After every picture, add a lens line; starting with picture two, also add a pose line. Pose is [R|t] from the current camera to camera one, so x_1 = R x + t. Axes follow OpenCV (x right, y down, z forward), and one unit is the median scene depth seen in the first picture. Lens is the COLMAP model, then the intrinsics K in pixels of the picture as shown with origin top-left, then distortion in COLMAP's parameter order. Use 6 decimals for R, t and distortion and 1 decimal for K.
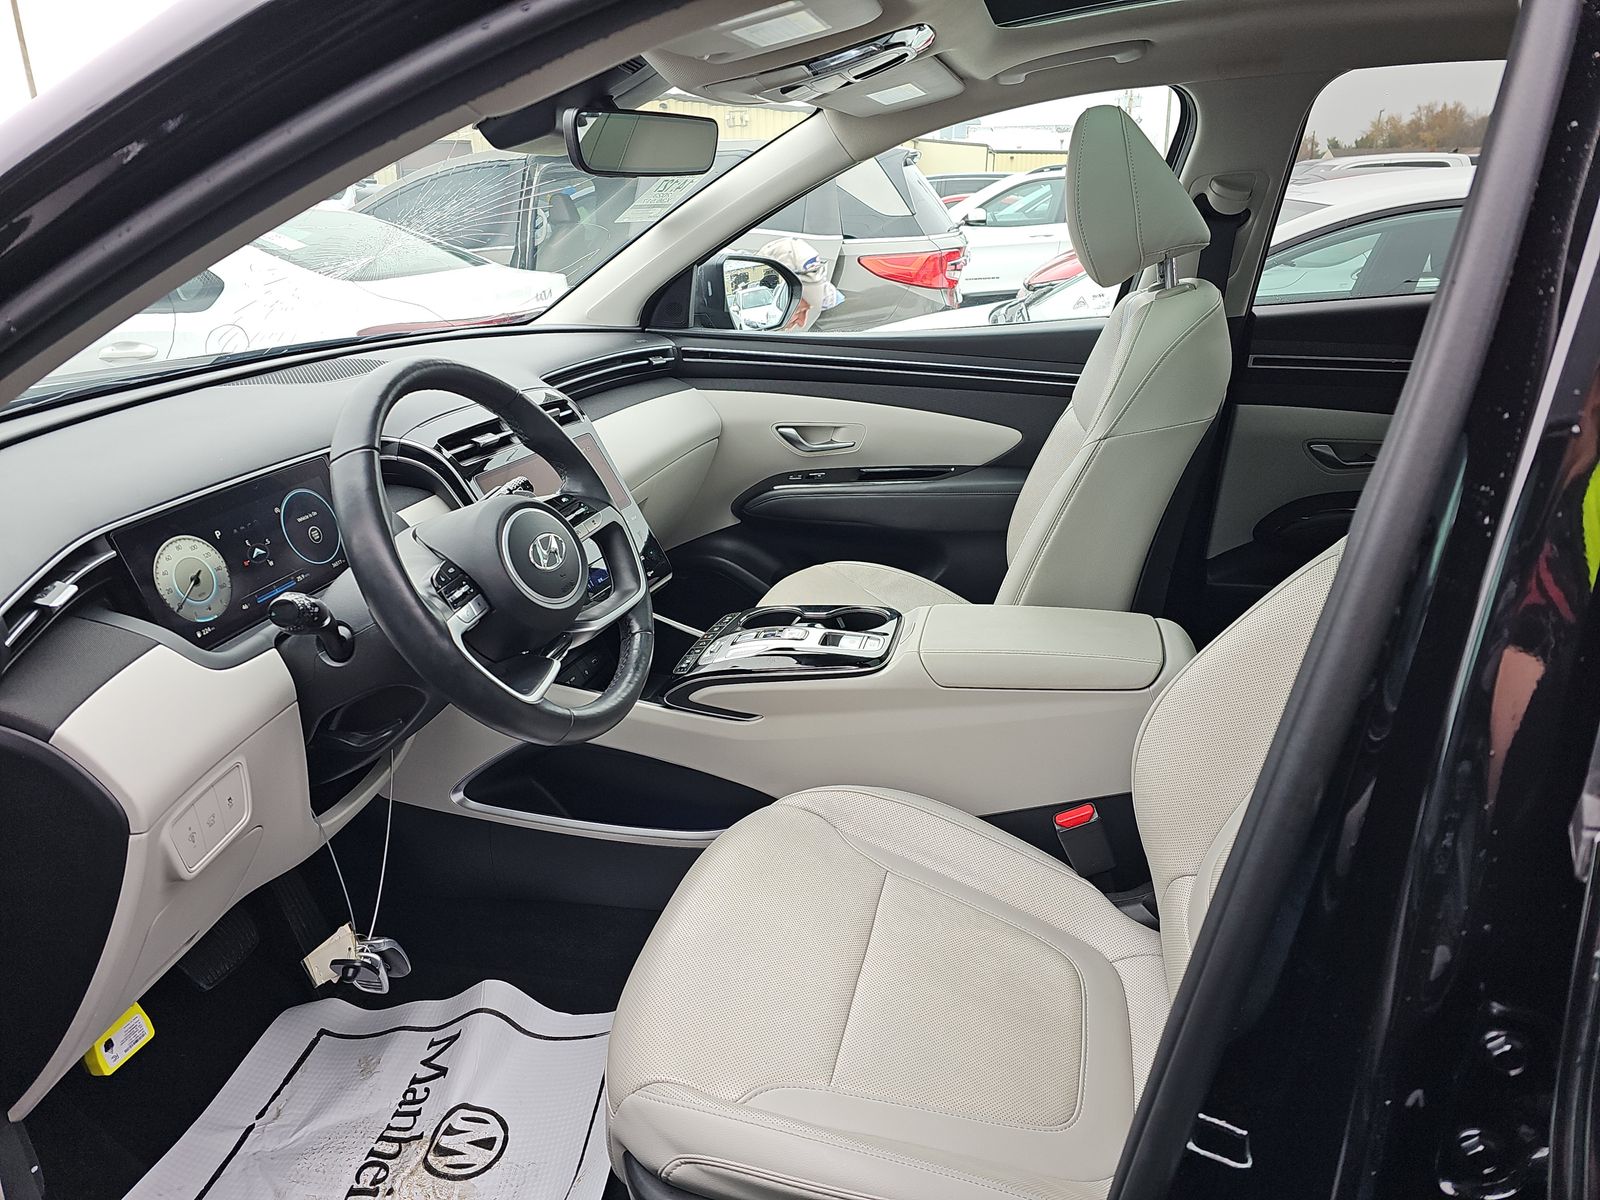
lens RADIAL K [[1051.6, 0, 800.0], [0, 1051.6, 600.0], [0, 0, 1]] dist [0.076506, -0.123269]
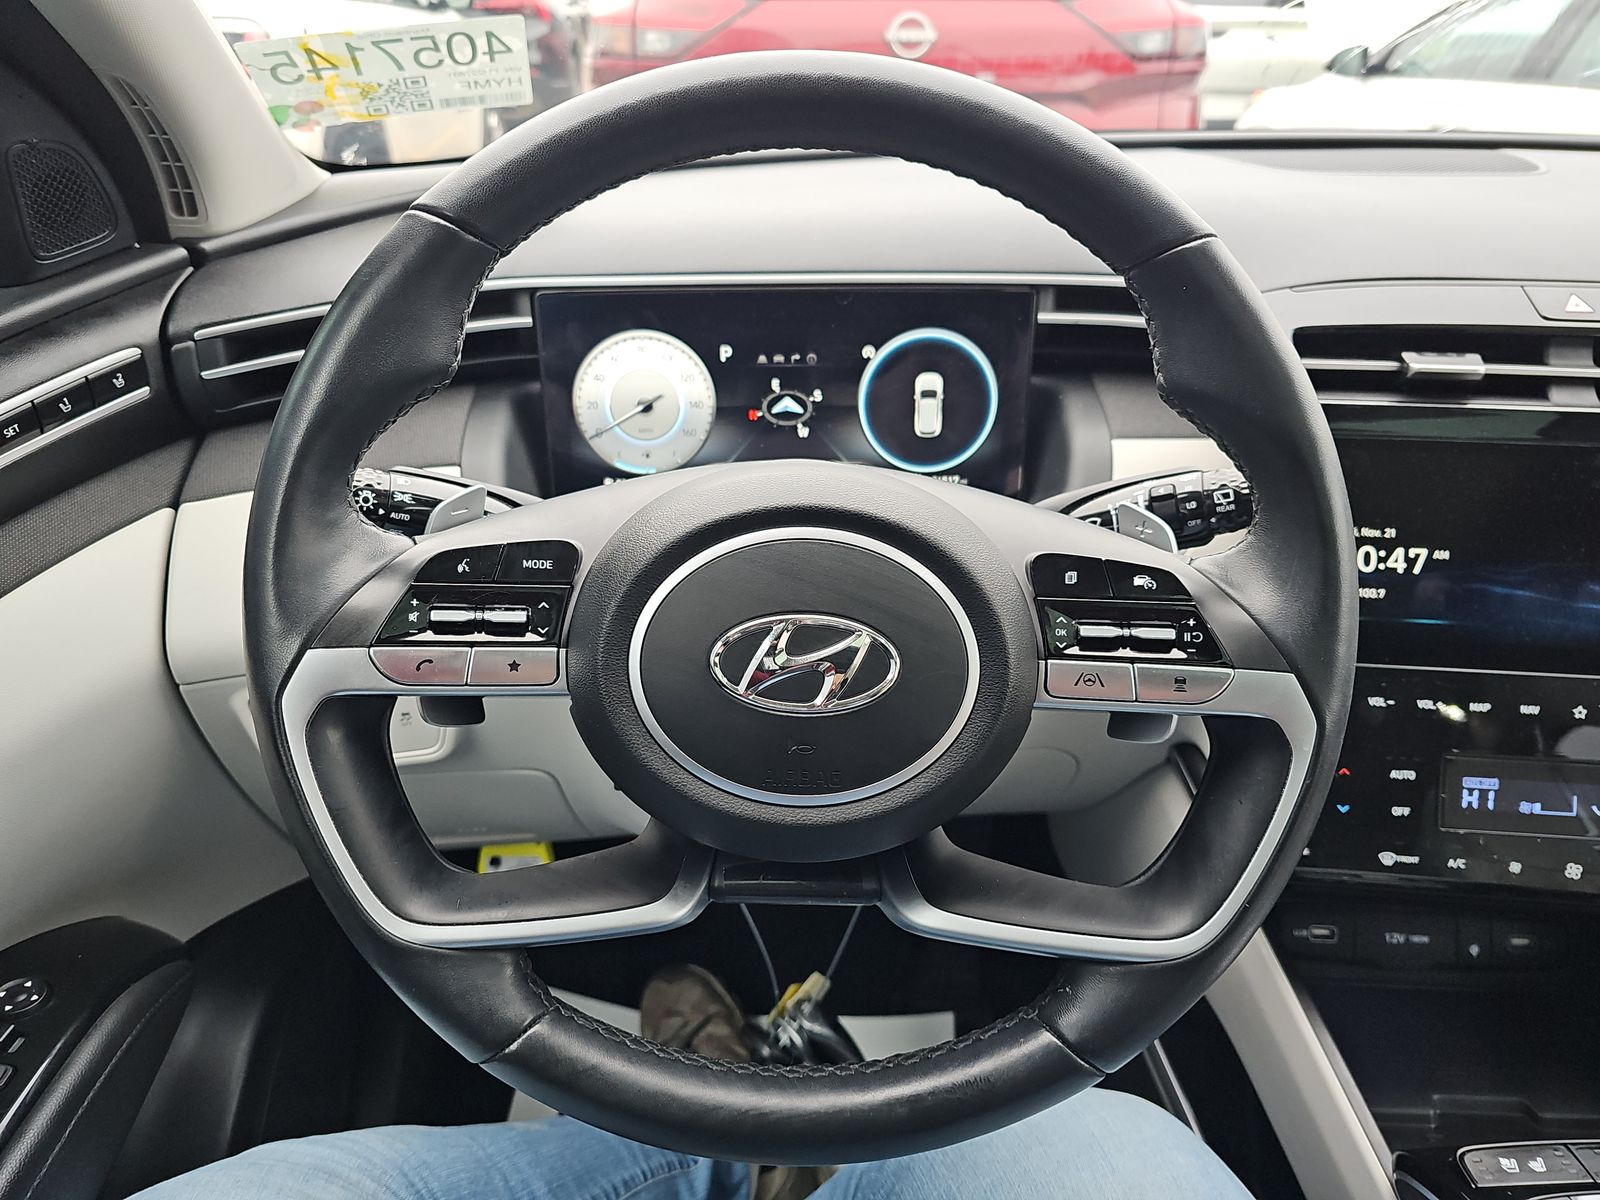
lens RADIAL K [[1051.6, 0, 800.0], [0, 1051.6, 600.0], [0, 0, 1]] dist [0.076506, -0.123269]
pose [[0.227413, 0.479961, -0.847302, 0.040961], [-0.346036, 0.853142, 0.390395, -0.152351], [0.910243, 0.204416, 0.360099, 0.663803]]
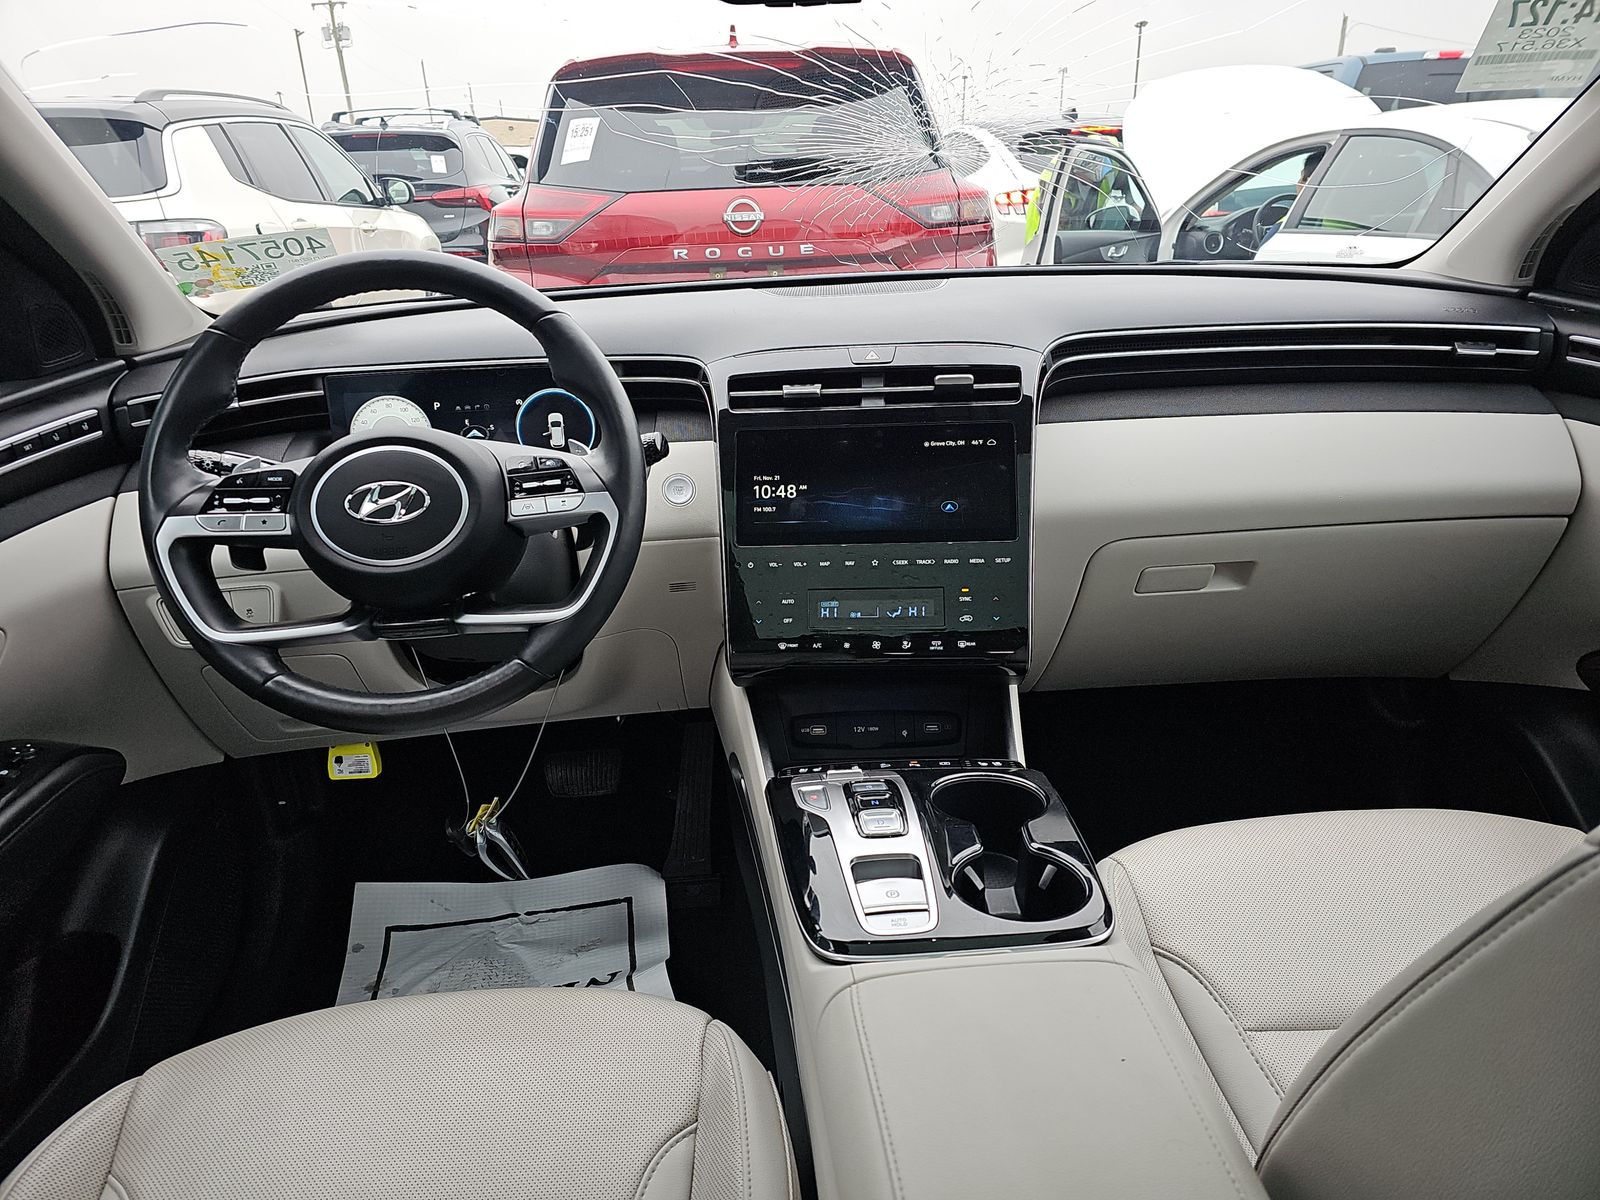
lens RADIAL K [[1041.0, 0, 826.4], [0, 1041.0, 626.0], [0, 0, 1]] dist [0.085782, -0.116441]
pose [[0.281354, 0.372103, -0.884522, 0.477628], [-0.308563, 0.907886, 0.283782, -0.225355], [0.908641, 0.193088, 0.370255, 0.788806]]
